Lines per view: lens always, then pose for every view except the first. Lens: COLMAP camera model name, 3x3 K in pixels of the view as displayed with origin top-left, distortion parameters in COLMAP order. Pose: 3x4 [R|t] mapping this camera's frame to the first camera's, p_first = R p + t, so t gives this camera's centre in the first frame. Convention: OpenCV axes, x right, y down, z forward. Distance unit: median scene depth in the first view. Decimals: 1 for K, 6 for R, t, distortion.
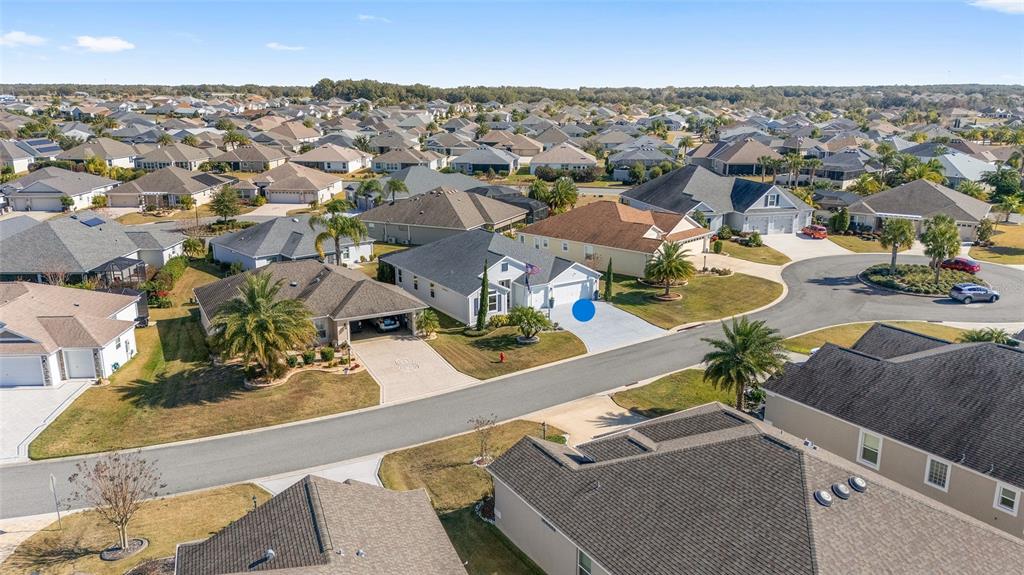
lens RADIAL K [[747.6, 0, 516.0], [0, 747.6, 287.7], [0, 0, 1]] dist [0.099318, -0.113547]
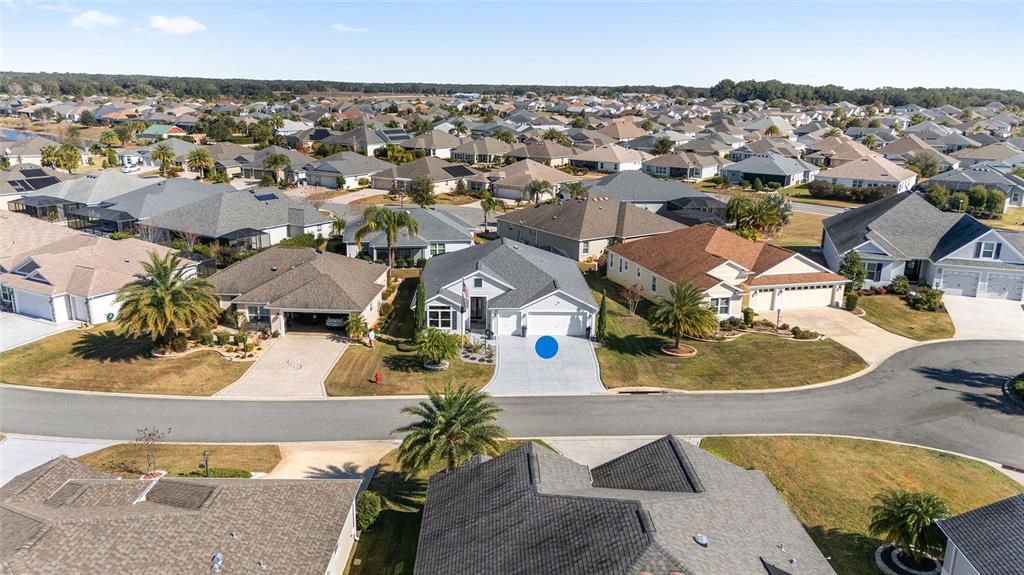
lens RADIAL K [[747.6, 0, 516.0], [0, 747.6, 287.7], [0, 0, 1]] dist [0.099318, -0.113547]
pose [[0.852774, 0.147539, -0.501008, 0.453187], [-0.148405, 0.988181, 0.038400, -0.059813], [0.500752, 0.041606, 0.864590, 0.231647]]
